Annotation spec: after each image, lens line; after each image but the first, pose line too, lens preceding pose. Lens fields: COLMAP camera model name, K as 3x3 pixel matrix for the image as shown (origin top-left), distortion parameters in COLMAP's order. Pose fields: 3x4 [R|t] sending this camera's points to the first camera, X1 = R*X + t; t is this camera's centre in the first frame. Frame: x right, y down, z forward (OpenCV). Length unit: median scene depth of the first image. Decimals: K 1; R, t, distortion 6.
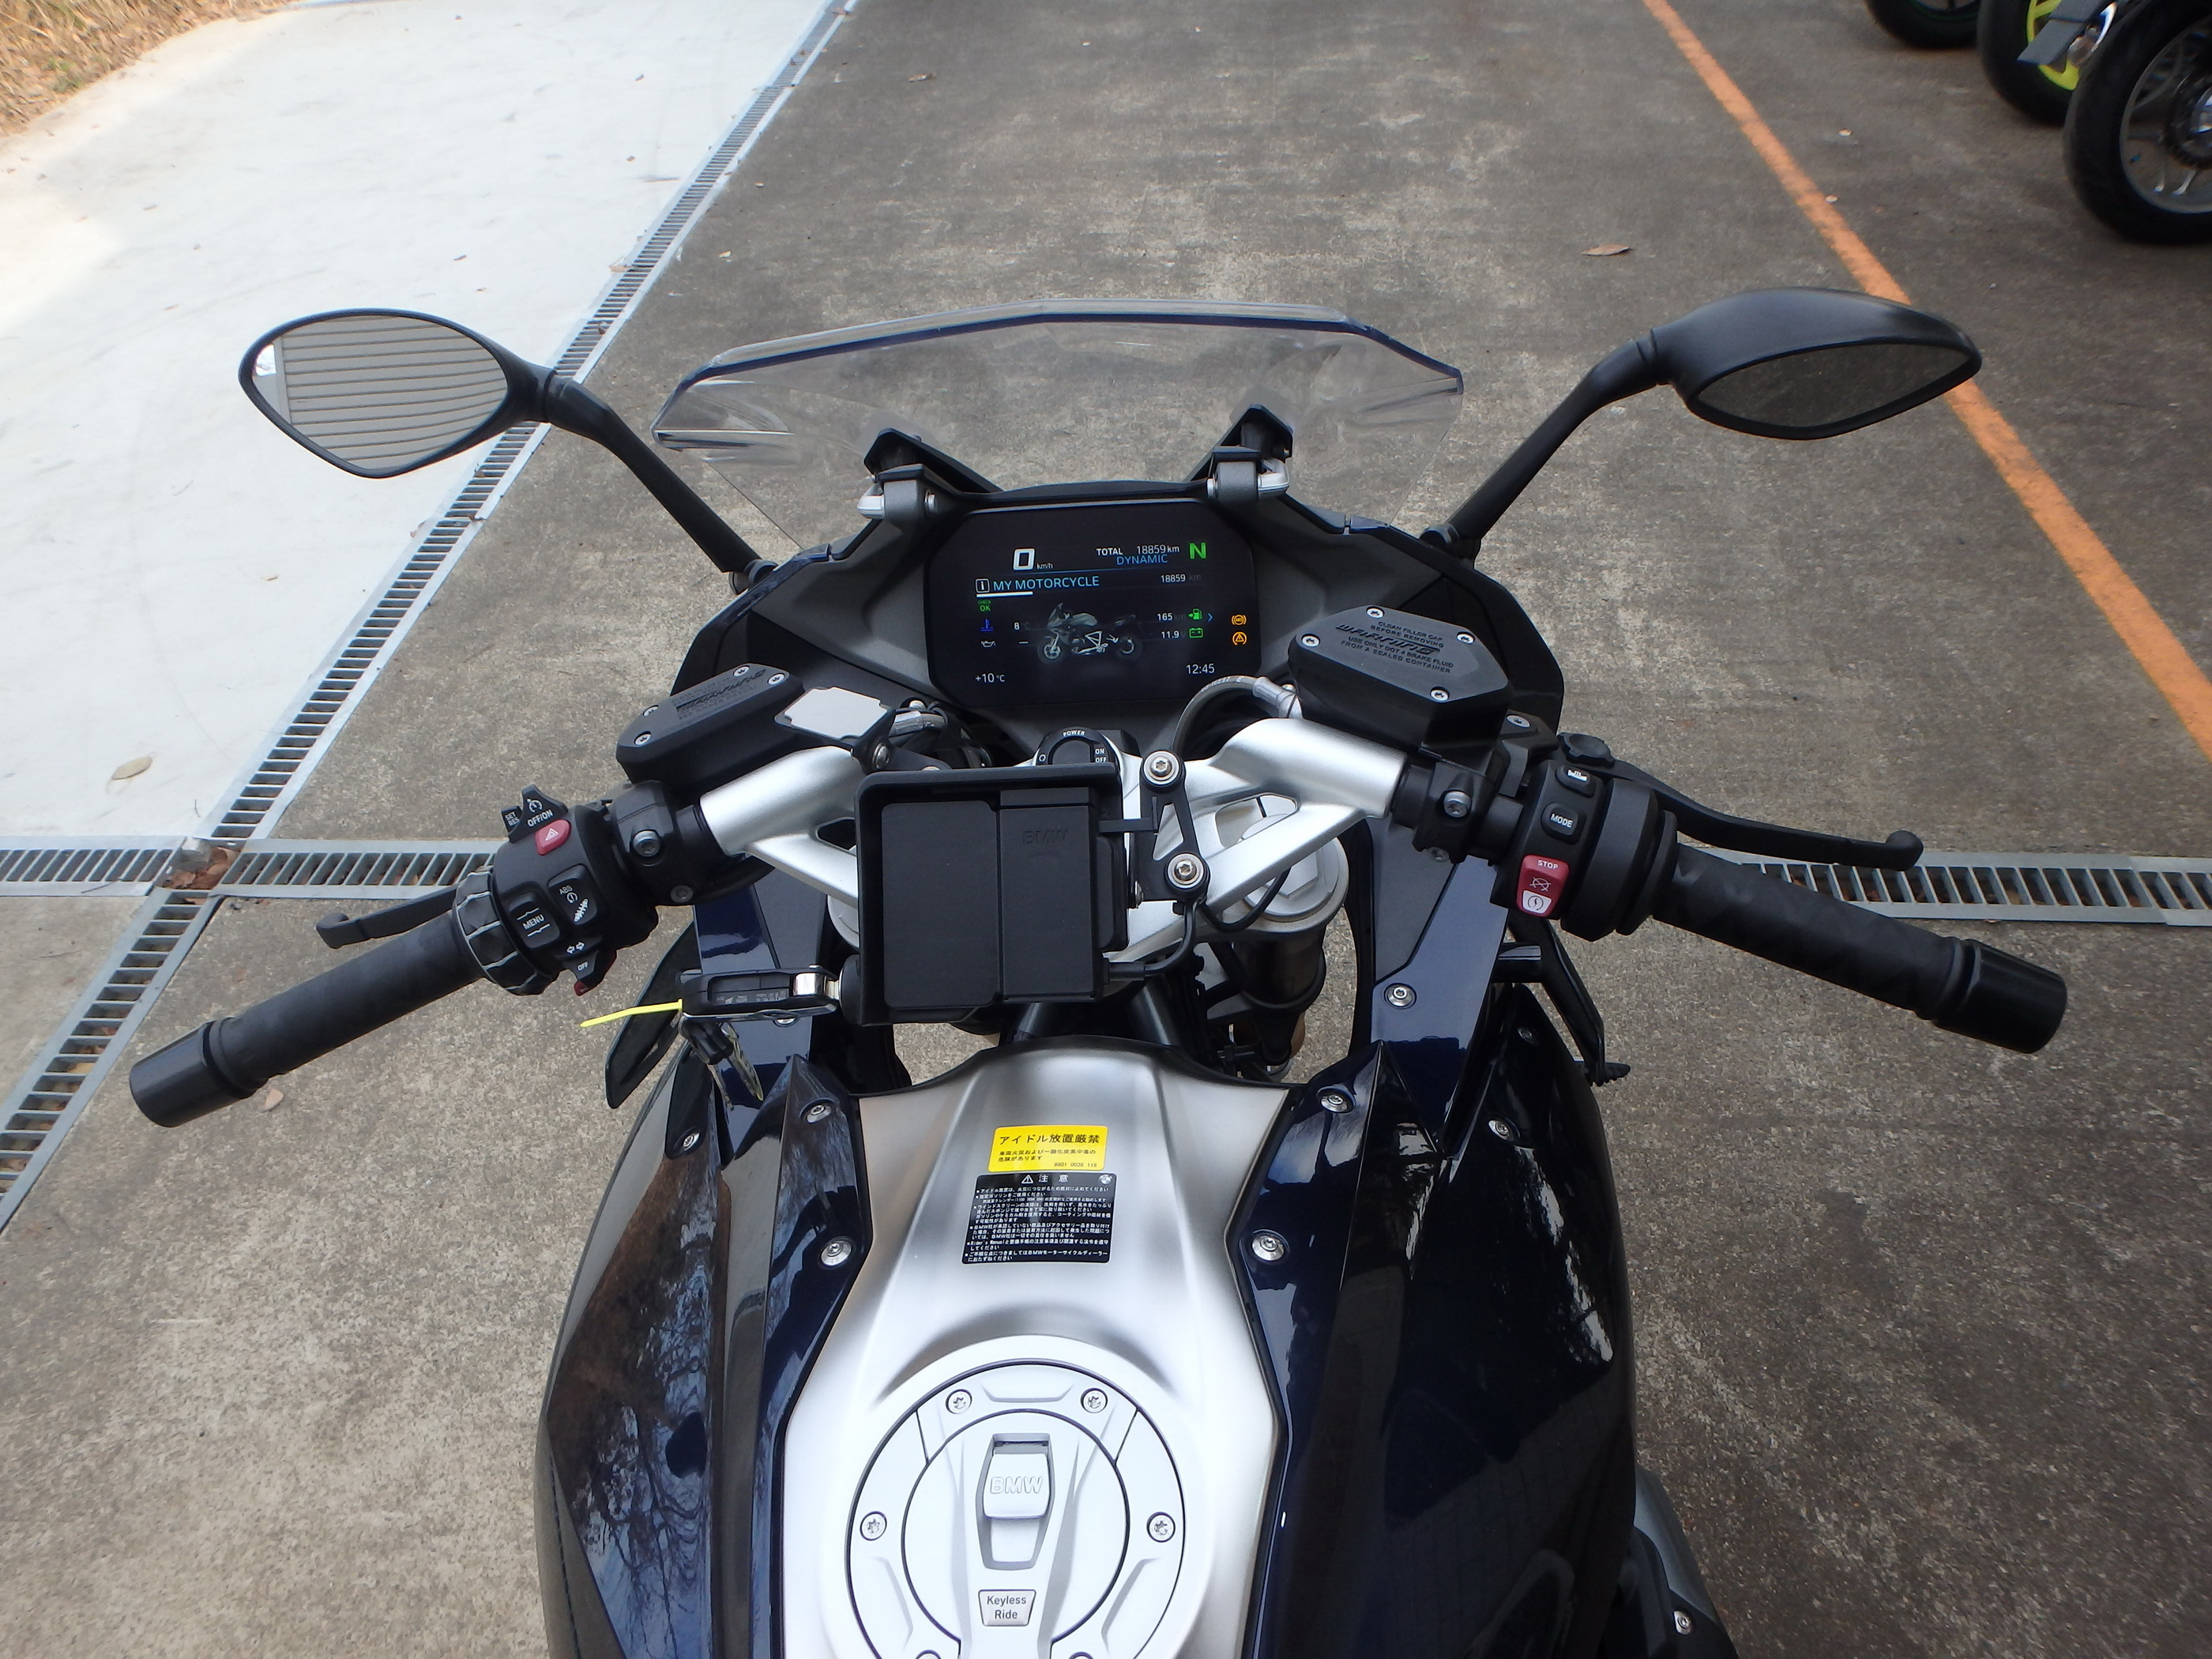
lens RADIAL K [[1372.5, 0, 1121.4], [0, 1372.5, 832.6], [0, 0, 1]] dist [-0.048125, 0.015658]
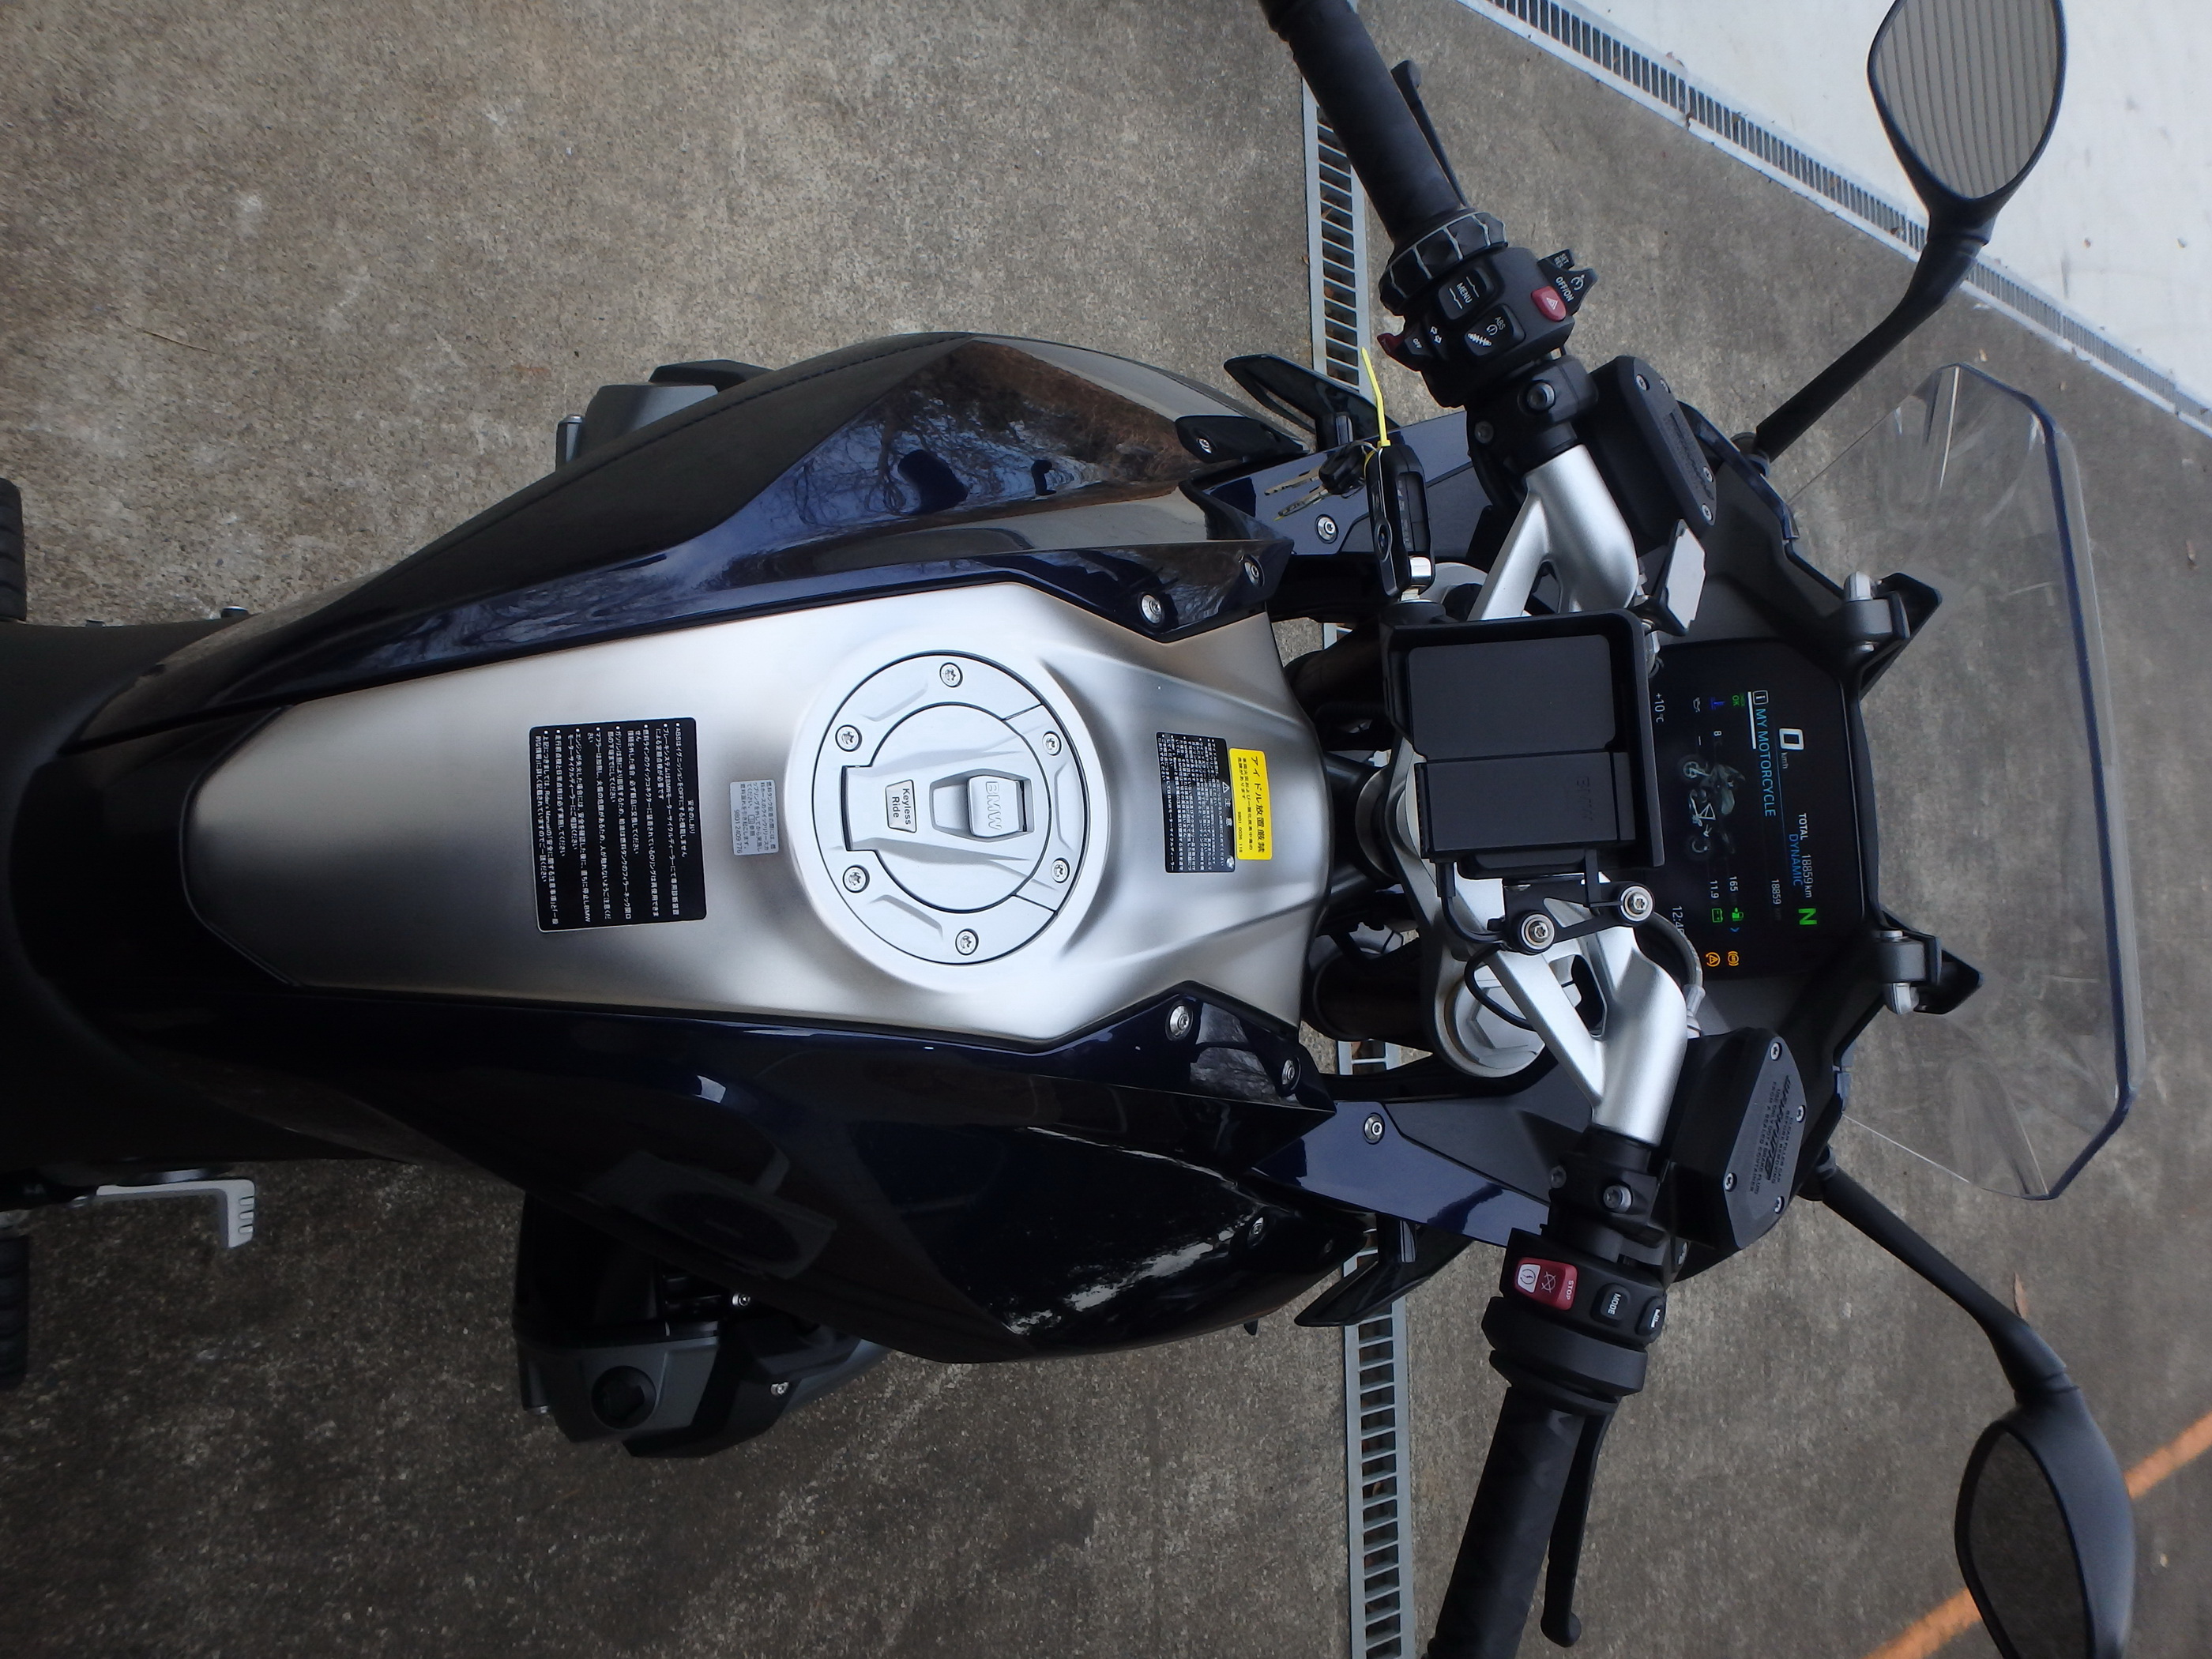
lens RADIAL K [[1372.5, 0, 1136.4], [0, 1372.5, 826.4], [0, 0, 1]] dist [-0.048125, 0.015658]
pose [[0.038857, 0.999101, 0.016962, -0.048095], [-0.987967, 0.035870, 0.150450, 0.132498], [0.149706, -0.022604, 0.988472, -0.036715]]
